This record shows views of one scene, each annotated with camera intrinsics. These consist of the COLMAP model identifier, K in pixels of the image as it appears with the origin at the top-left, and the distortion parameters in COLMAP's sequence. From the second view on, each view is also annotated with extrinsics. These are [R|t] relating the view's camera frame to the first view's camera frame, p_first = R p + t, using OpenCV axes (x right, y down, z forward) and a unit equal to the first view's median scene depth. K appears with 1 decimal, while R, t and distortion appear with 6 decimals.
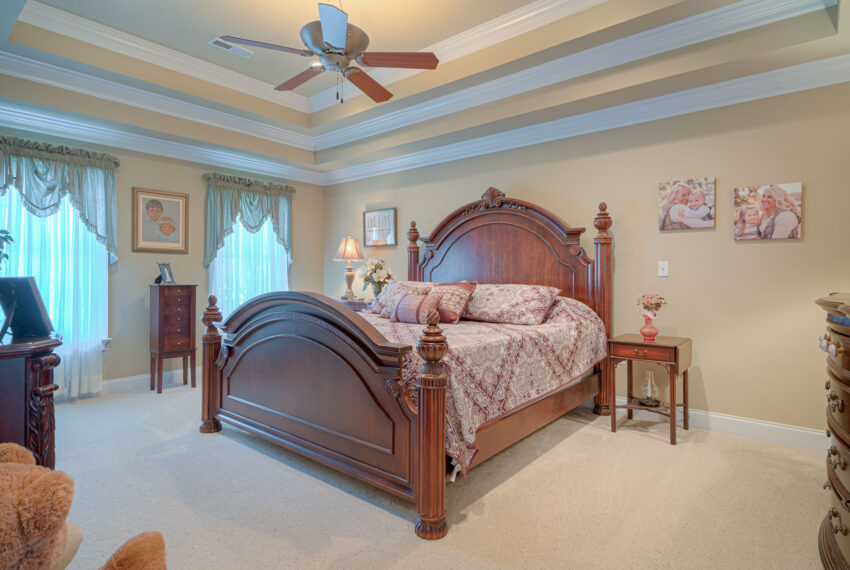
lens RADIAL K [[440.5, 0, 427.0], [0, 440.5, 279.5], [0, 0, 1]] dist [0.001894, -0.000616]
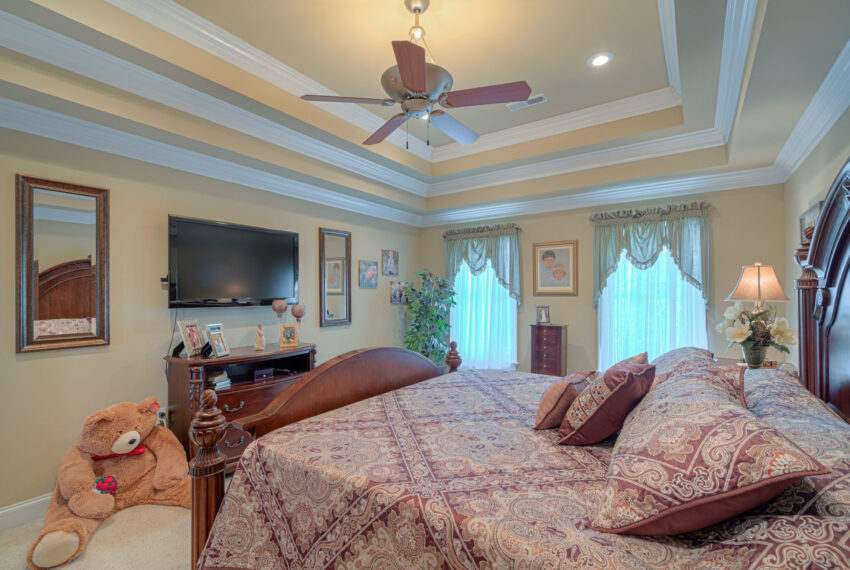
lens RADIAL K [[391.0, 0, 427.7], [0, 391.0, 290.3], [0, 0, 1]] dist [-0.003784, -0.000293]
pose [[0.119069, -0.016986, -0.992741, 0.417261], [-0.004683, 0.999833, -0.017669, -0.062196], [0.992875, 0.006753, 0.118970, 0.625520]]
